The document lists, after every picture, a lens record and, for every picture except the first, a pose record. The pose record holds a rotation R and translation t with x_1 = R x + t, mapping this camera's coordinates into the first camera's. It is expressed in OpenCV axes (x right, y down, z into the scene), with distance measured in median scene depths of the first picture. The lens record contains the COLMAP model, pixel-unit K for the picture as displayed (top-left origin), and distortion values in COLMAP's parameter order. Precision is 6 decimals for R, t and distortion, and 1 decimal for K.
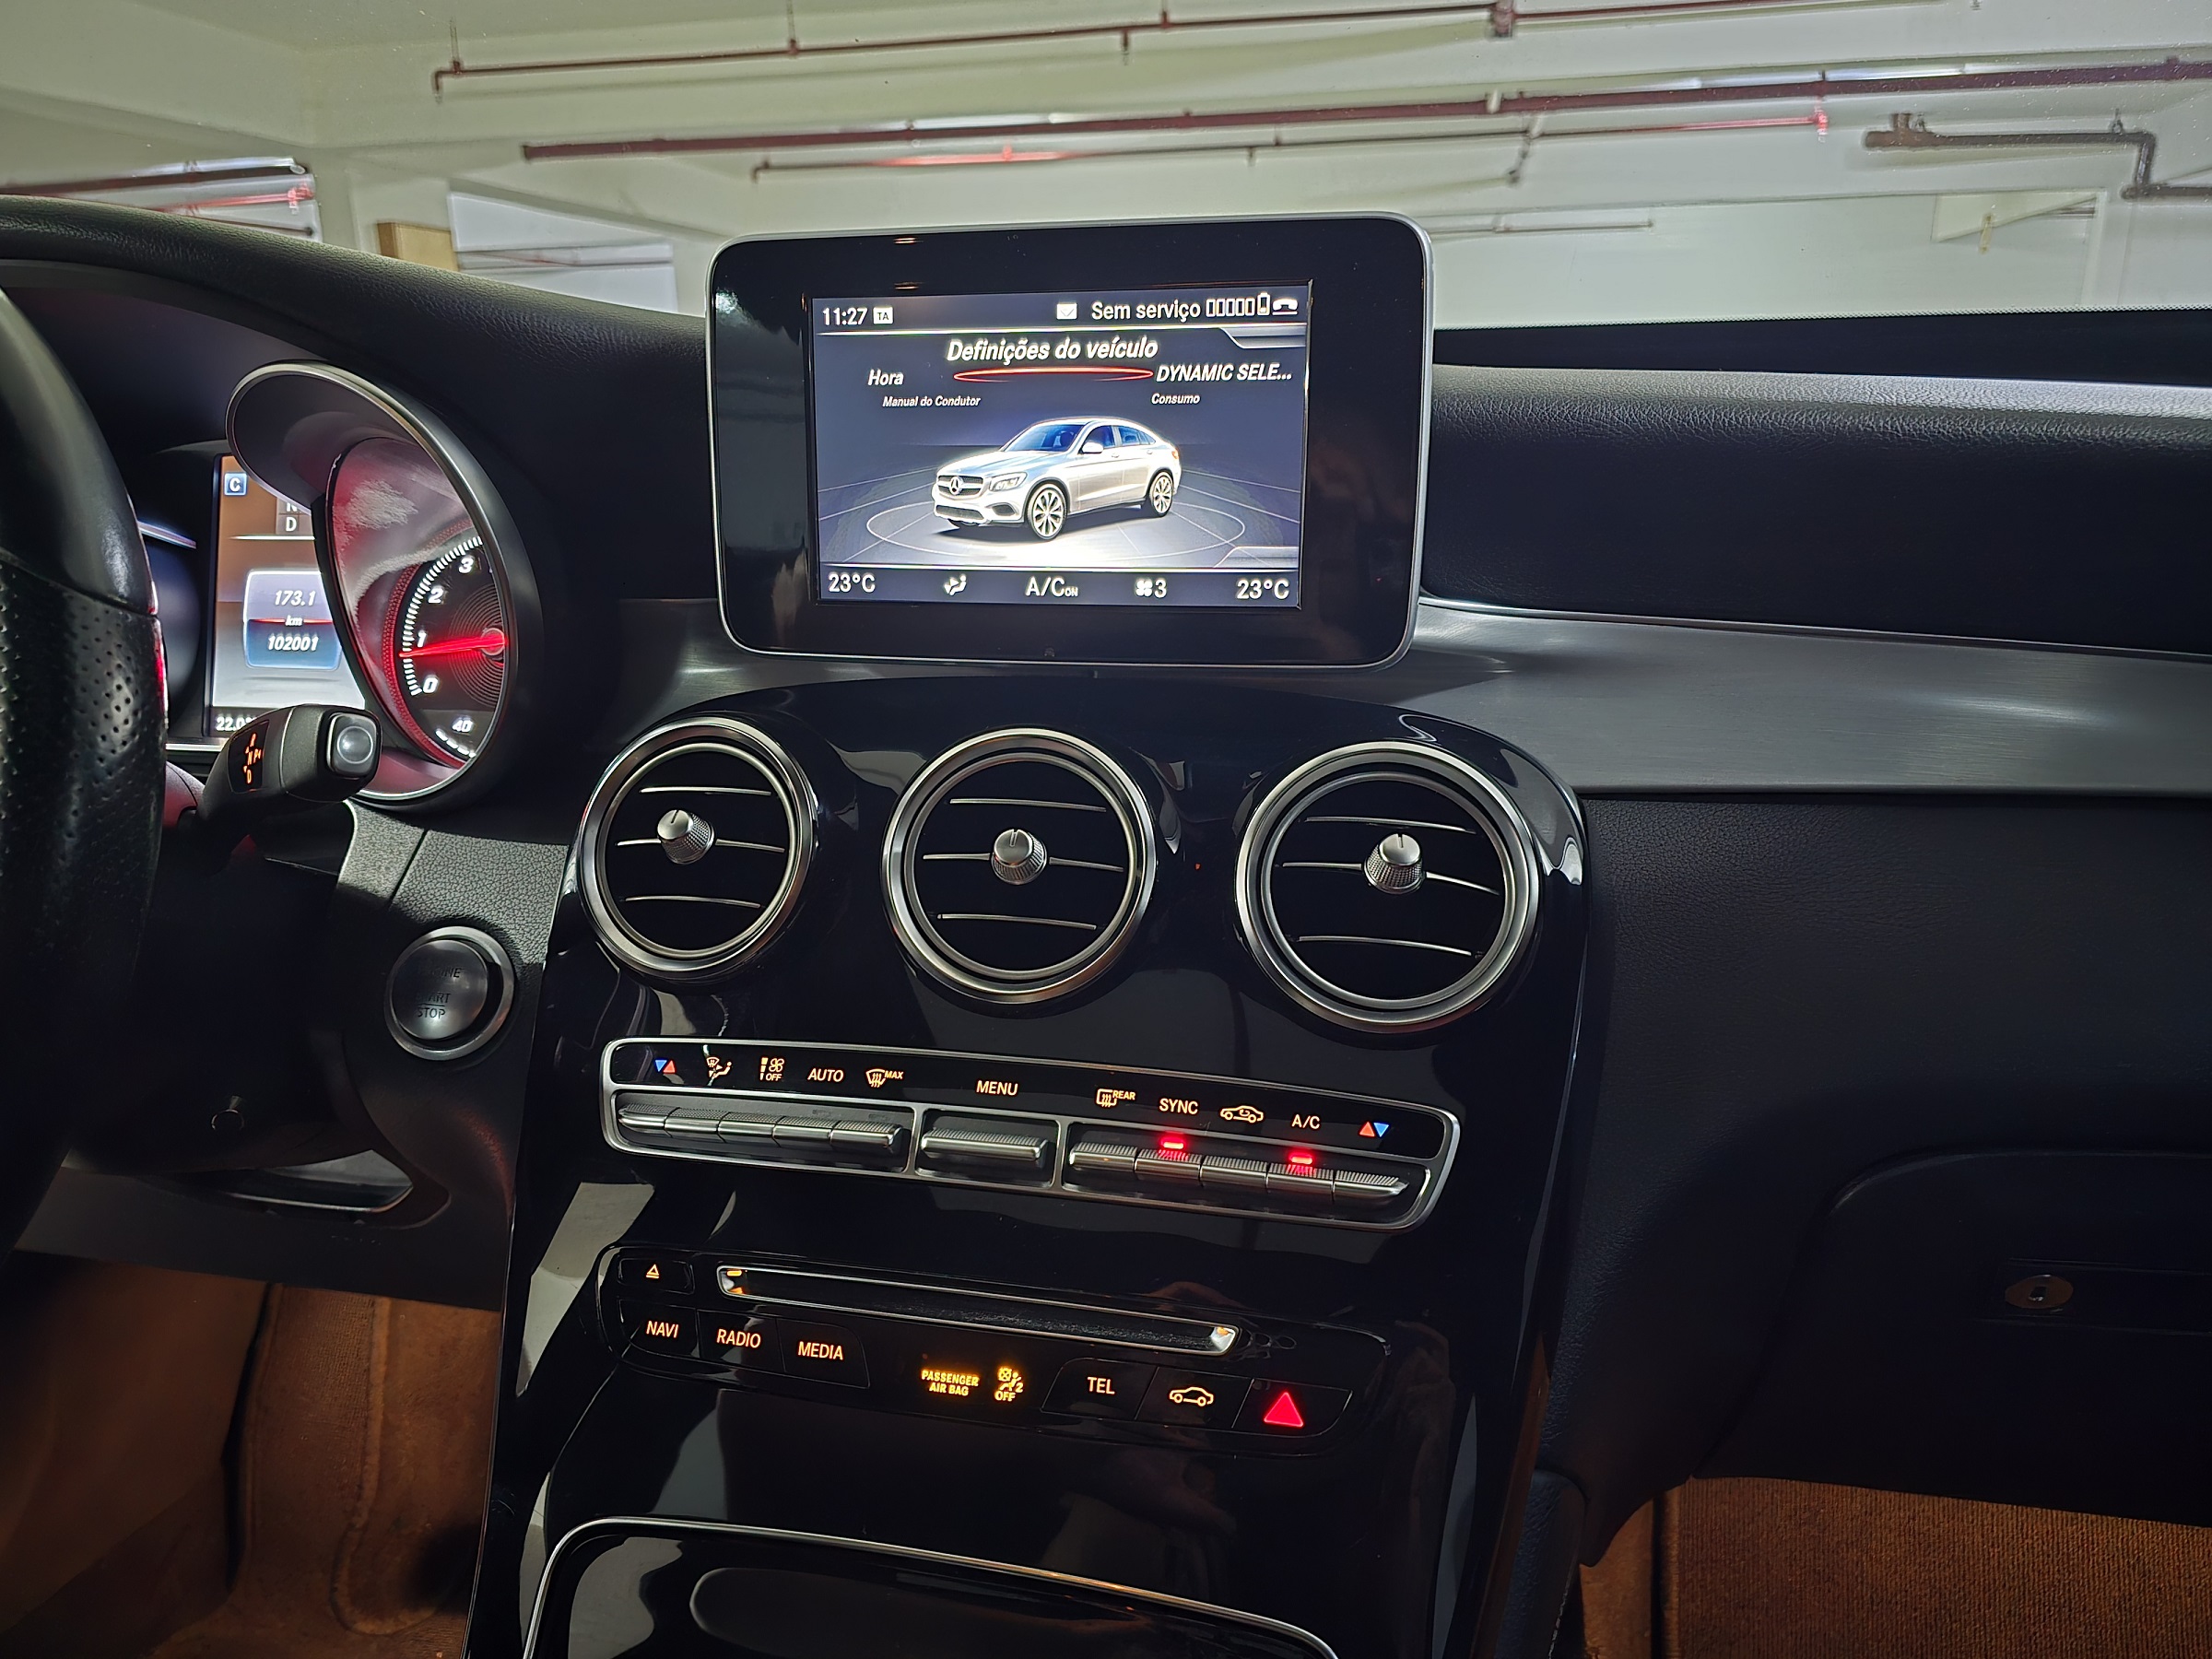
lens RADIAL K [[1496.8, 0, 1097.0], [0, 1496.8, 827.3], [0, 0, 1]] dist [0.075689, -0.097142]
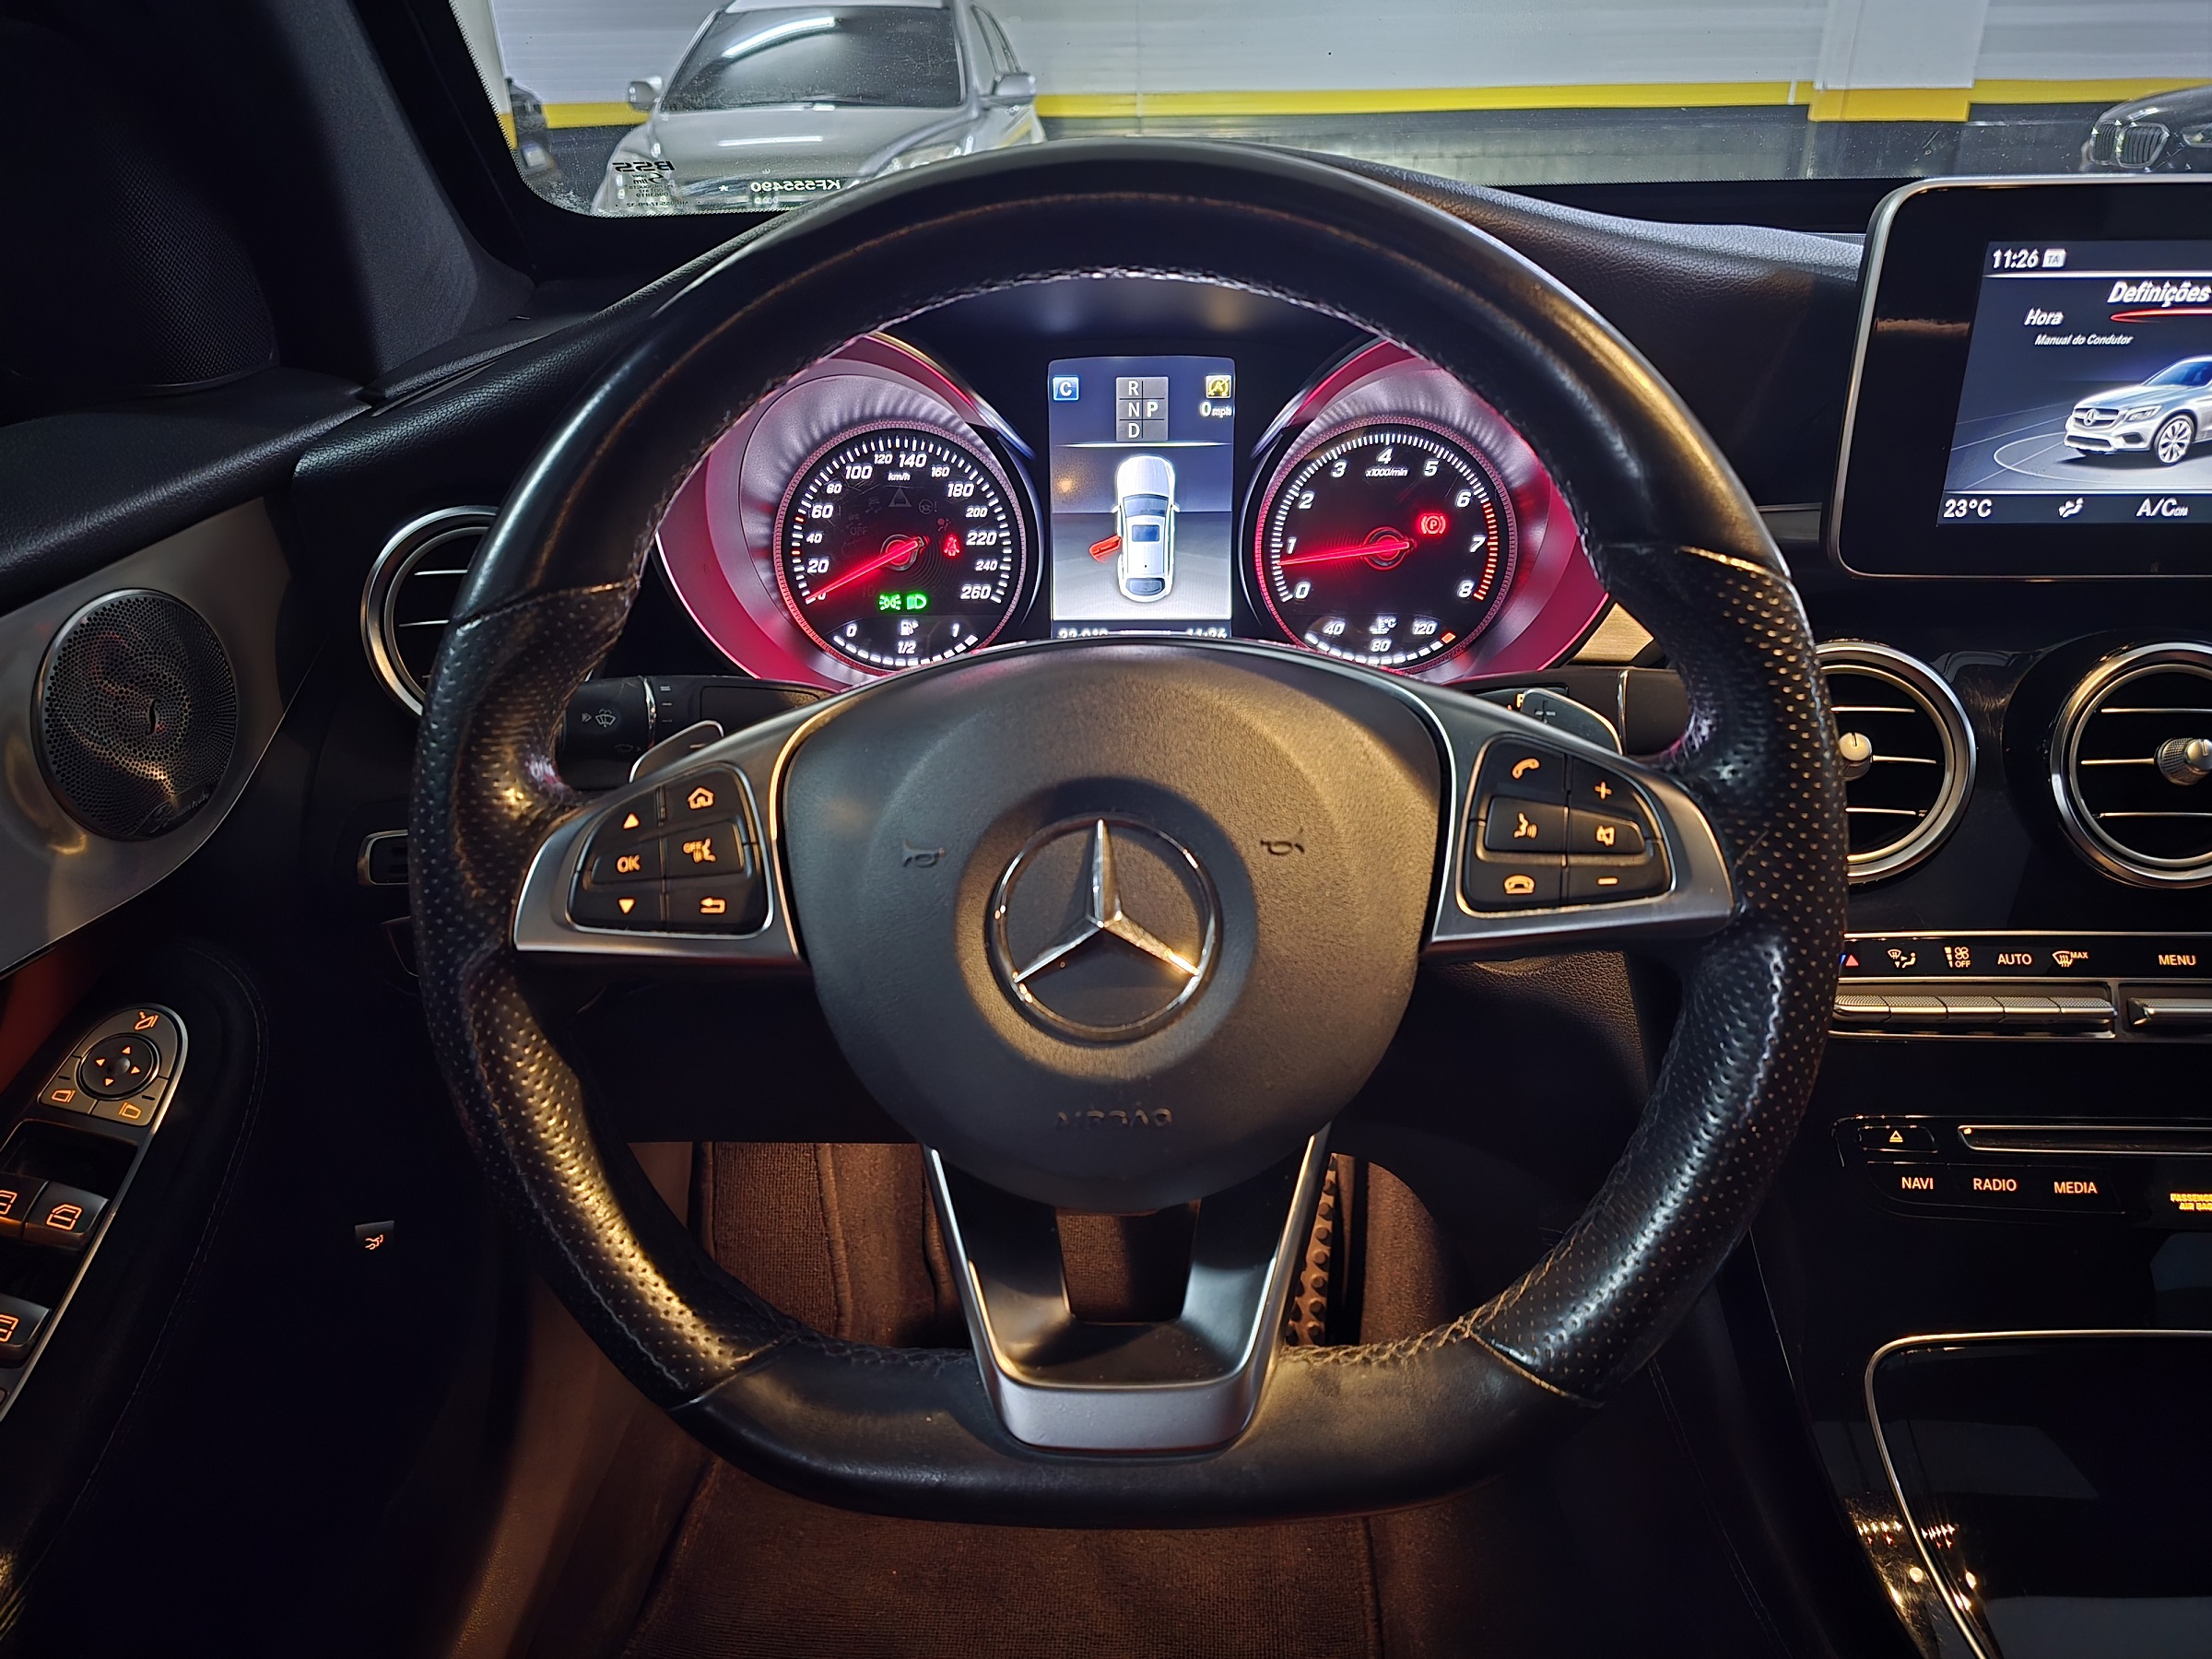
lens RADIAL K [[1528.0, 0, 1098.9], [0, 1528.0, 826.0], [0, 0, 1]] dist [0.071520, -0.077970]
pose [[0.985061, -0.079826, 0.152586, -1.017901], [0.050778, 0.981319, 0.185568, -0.186802], [-0.164548, -0.175047, 0.970712, -0.021157]]
